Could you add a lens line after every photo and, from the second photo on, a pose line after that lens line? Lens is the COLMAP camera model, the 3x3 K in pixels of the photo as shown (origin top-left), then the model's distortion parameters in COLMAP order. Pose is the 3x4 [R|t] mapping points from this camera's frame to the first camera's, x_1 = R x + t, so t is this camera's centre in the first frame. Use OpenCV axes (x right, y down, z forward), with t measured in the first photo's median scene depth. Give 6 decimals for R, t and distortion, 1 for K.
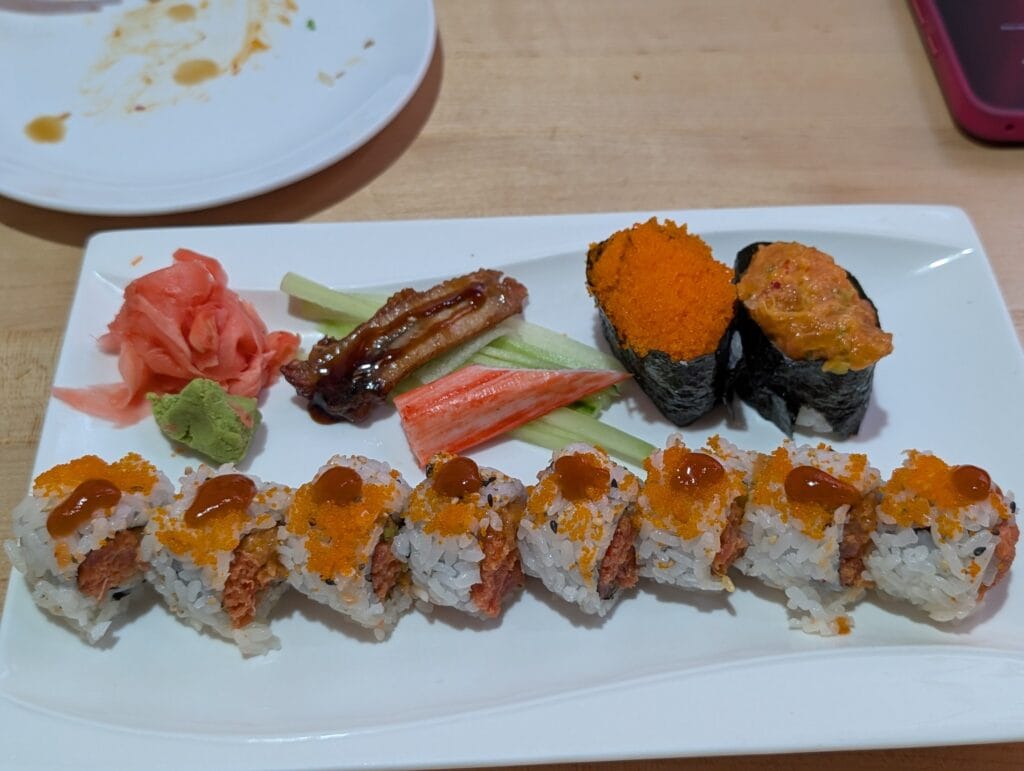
lens RADIAL K [[1389.6, 0, 512.3], [0, 1389.6, 367.9], [0, 0, 1]] dist [0.233171, -1.477057]
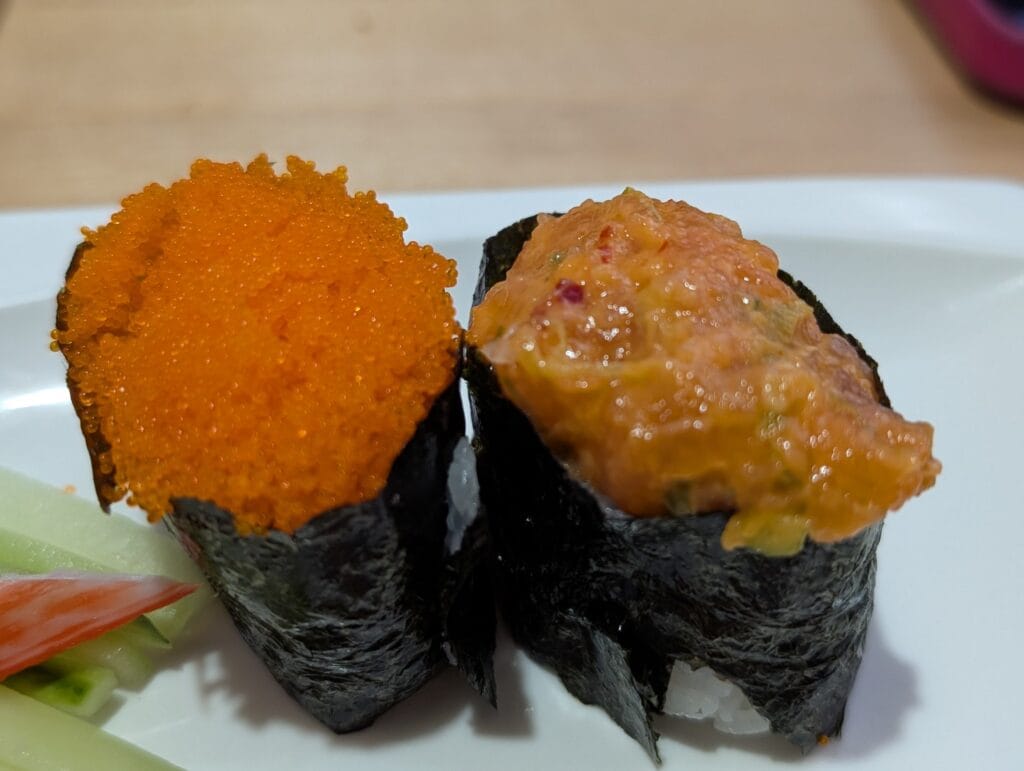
lens RADIAL K [[1389.6, 0, 512.3], [0, 1389.6, 367.9], [0, 0, 1]] dist [0.233171, -1.477057]
pose [[0.998655, -0.027877, 0.043712, 0.155749], [0.034756, 0.985597, -0.165504, 0.012217], [-0.038469, 0.166800, 0.985240, 0.661186]]
